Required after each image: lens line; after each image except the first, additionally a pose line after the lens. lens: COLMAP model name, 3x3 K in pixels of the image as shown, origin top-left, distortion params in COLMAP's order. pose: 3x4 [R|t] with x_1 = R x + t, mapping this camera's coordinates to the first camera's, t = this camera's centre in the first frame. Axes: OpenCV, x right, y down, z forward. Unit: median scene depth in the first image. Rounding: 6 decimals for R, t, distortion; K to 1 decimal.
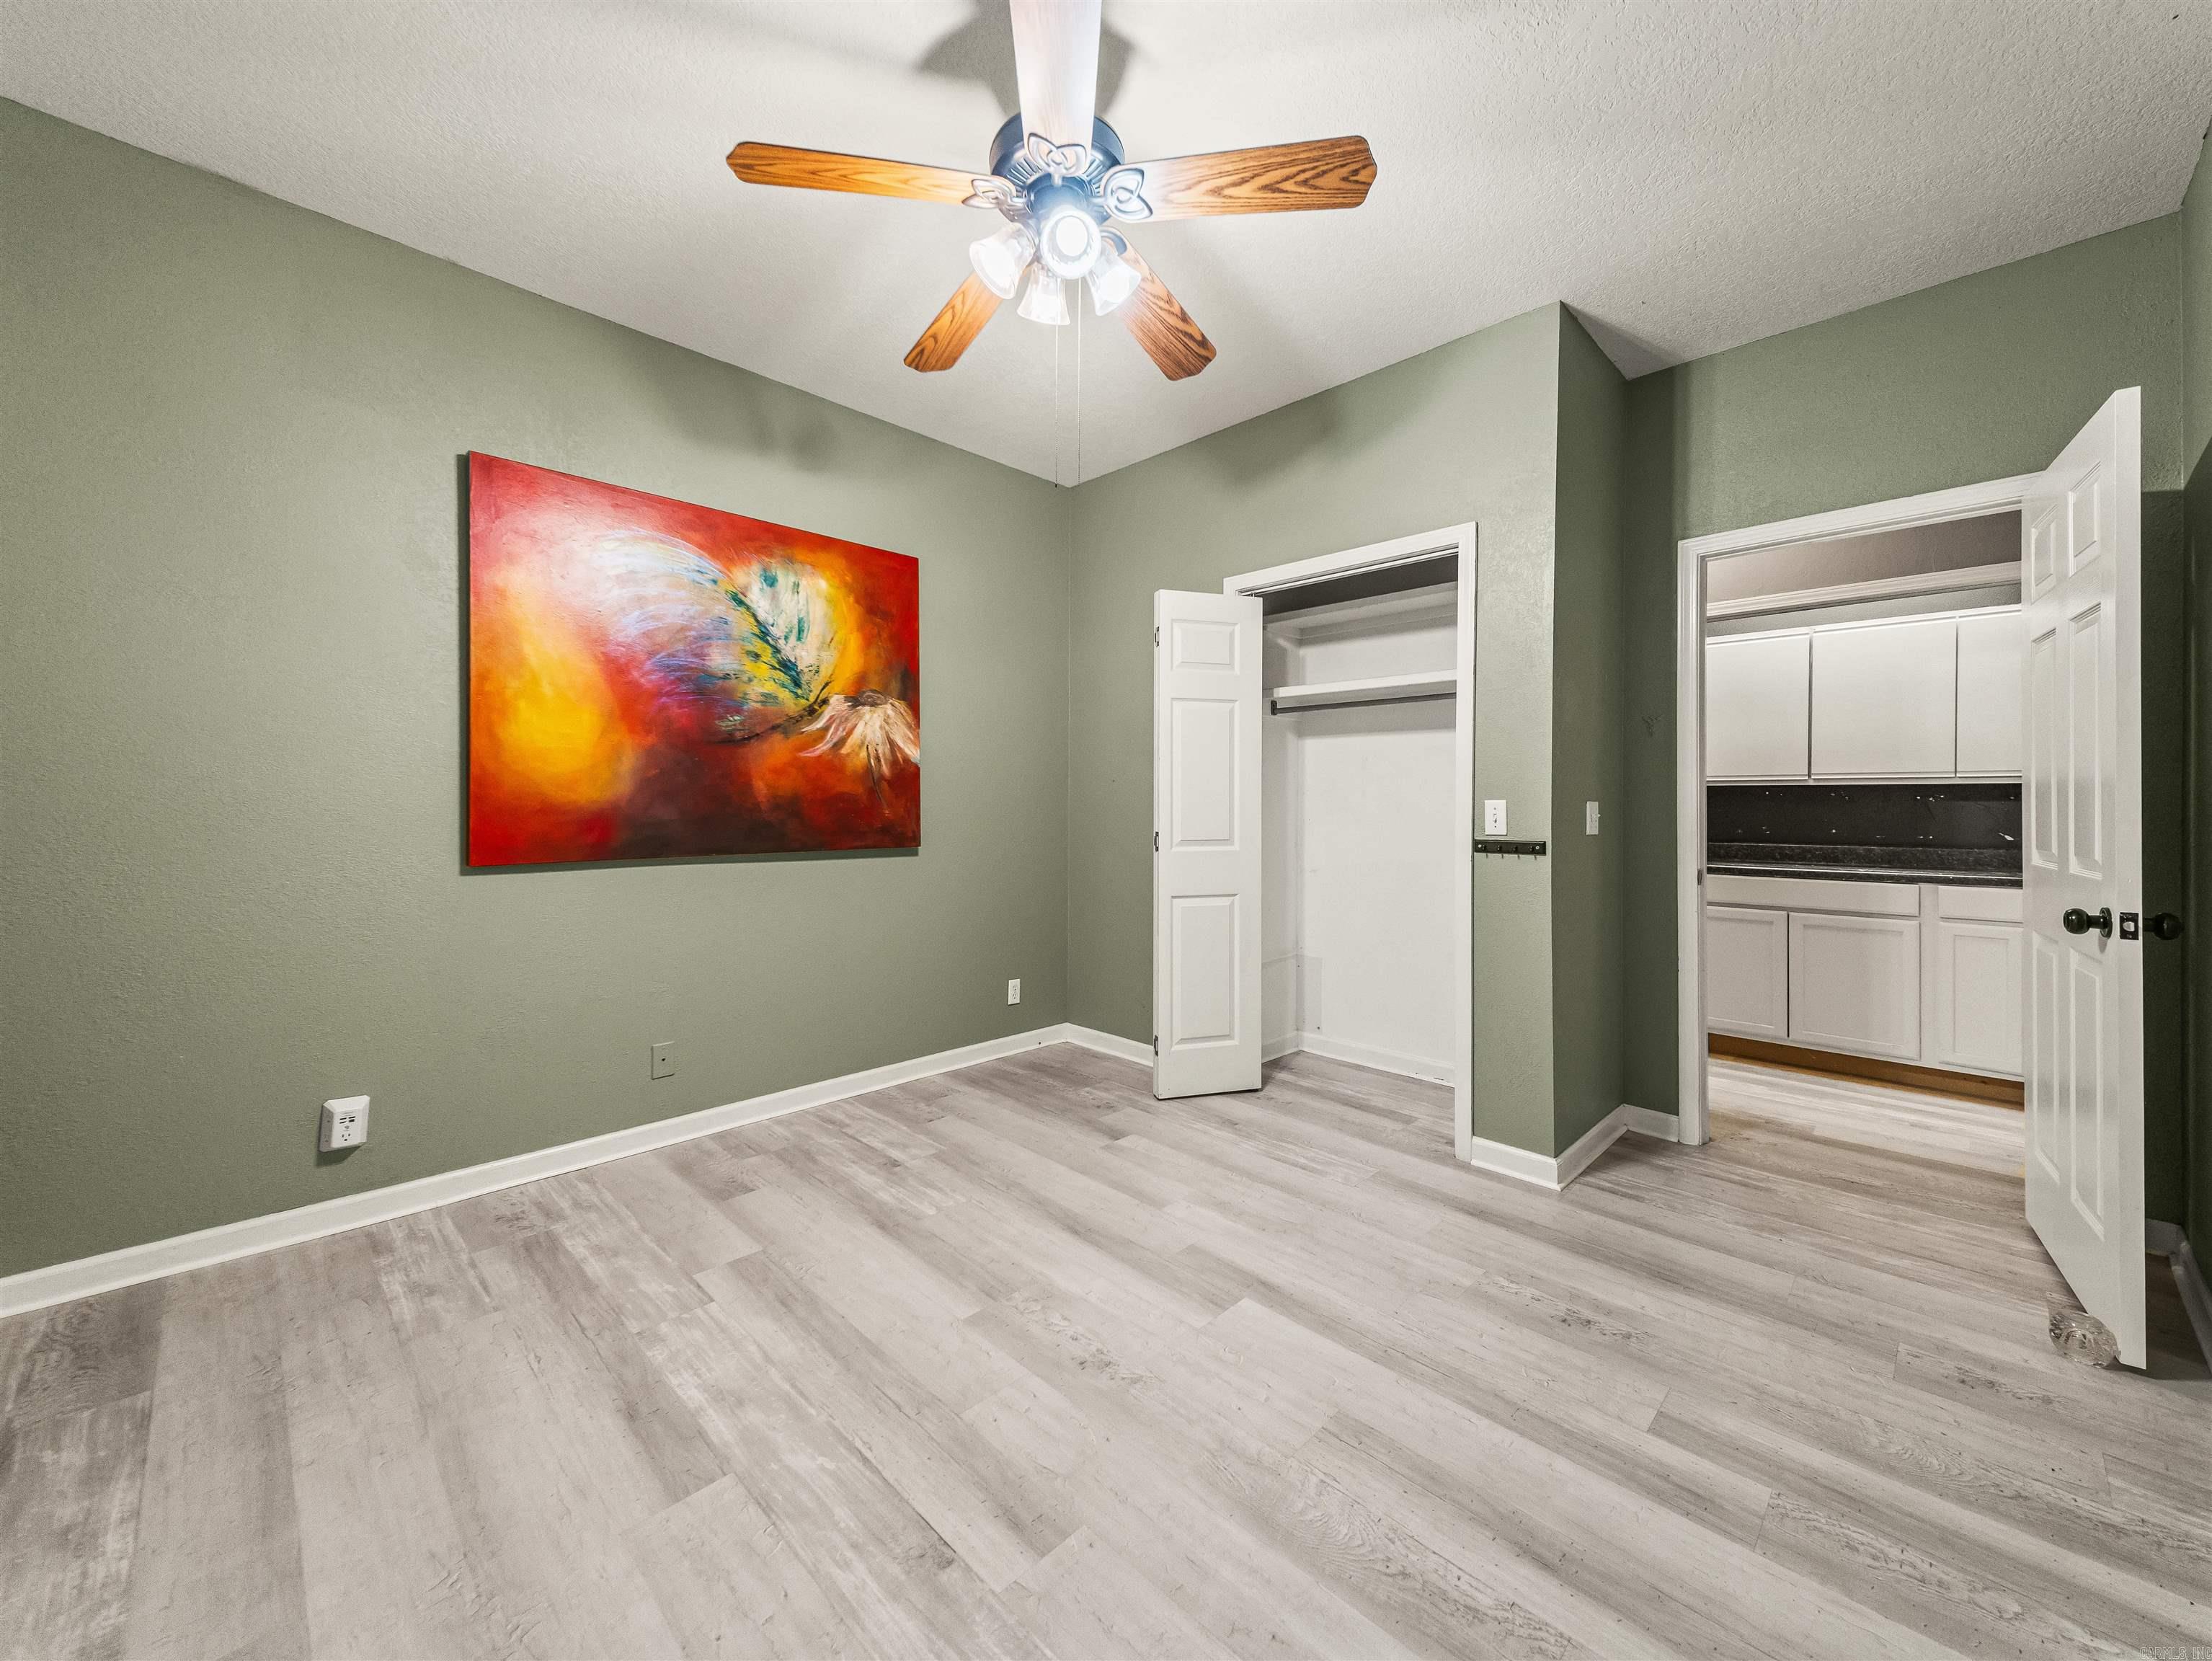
lens RADIAL K [[861.4, 0, 1104.9], [0, 861.4, 809.4], [0, 0, 1]] dist [0.027578, -0.007194]
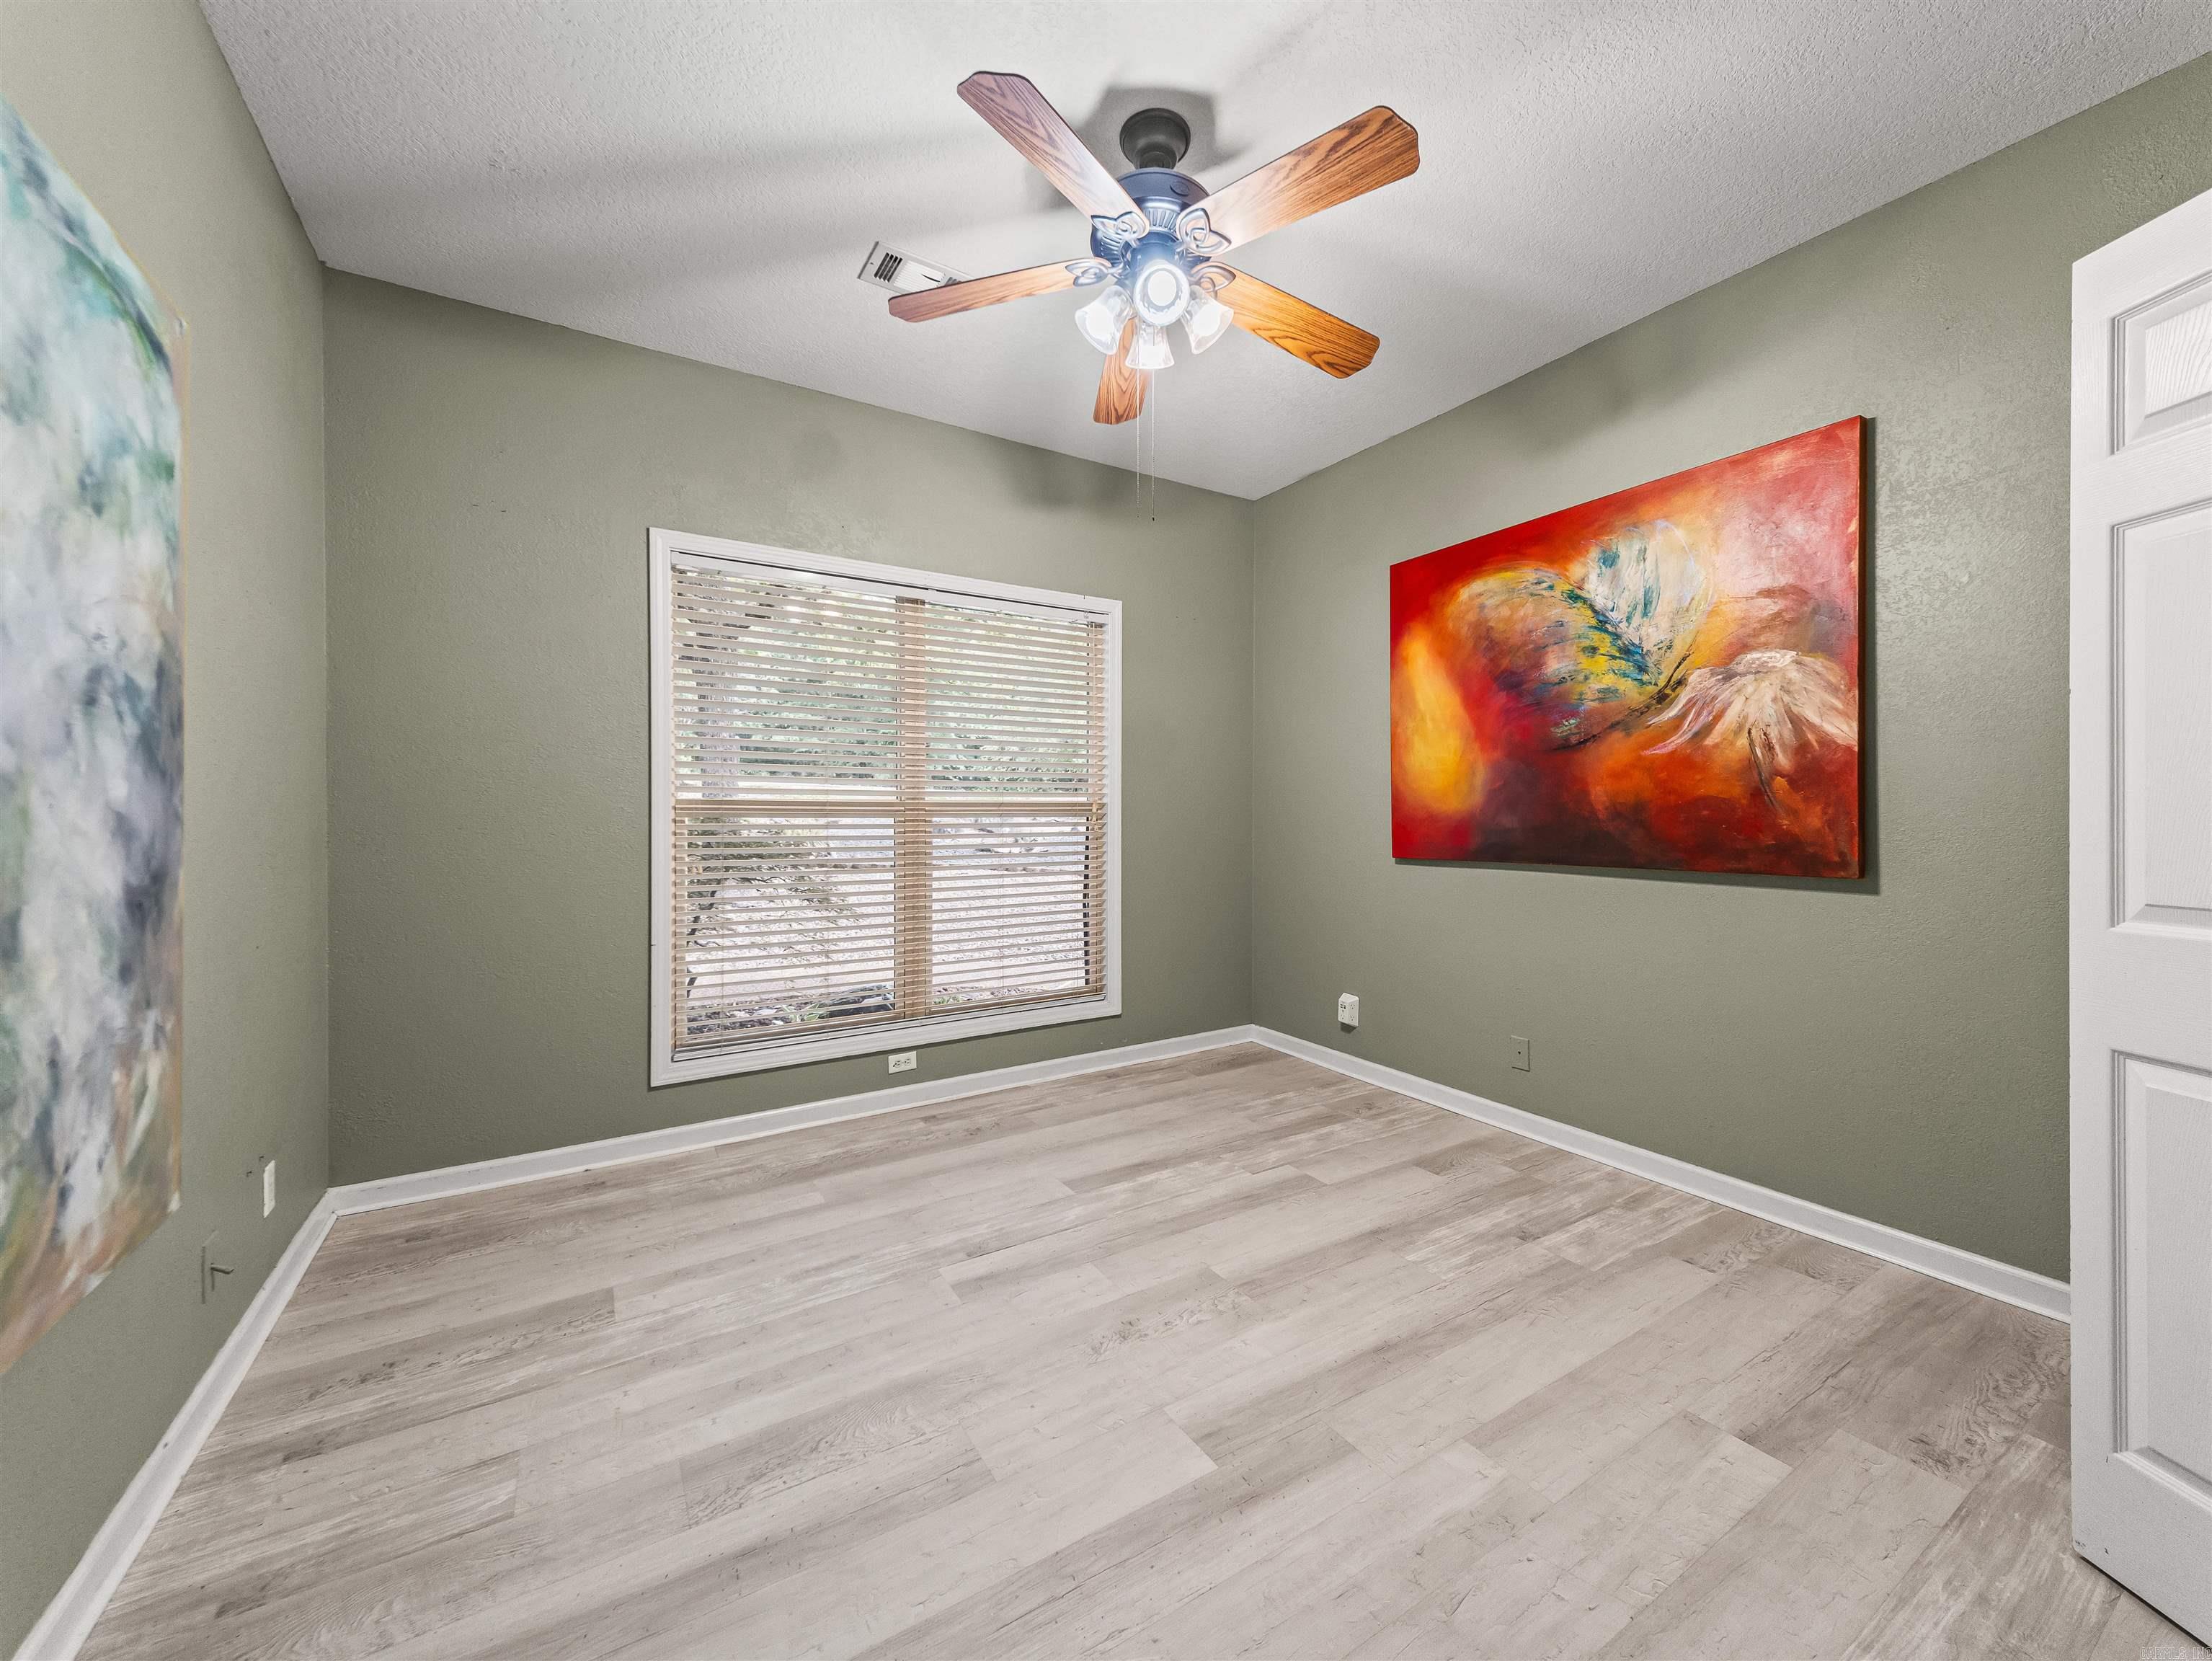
lens RADIAL K [[861.4, 0, 1113.8], [0, 861.4, 822.2], [0, 0, 1]] dist [0.027578, -0.007194]
pose [[-0.235105, 0.004924, -0.971958, 0.649099], [-0.003718, 0.999975, 0.005965, 0.000692], [0.971963, 0.005016, -0.235080, 0.773609]]
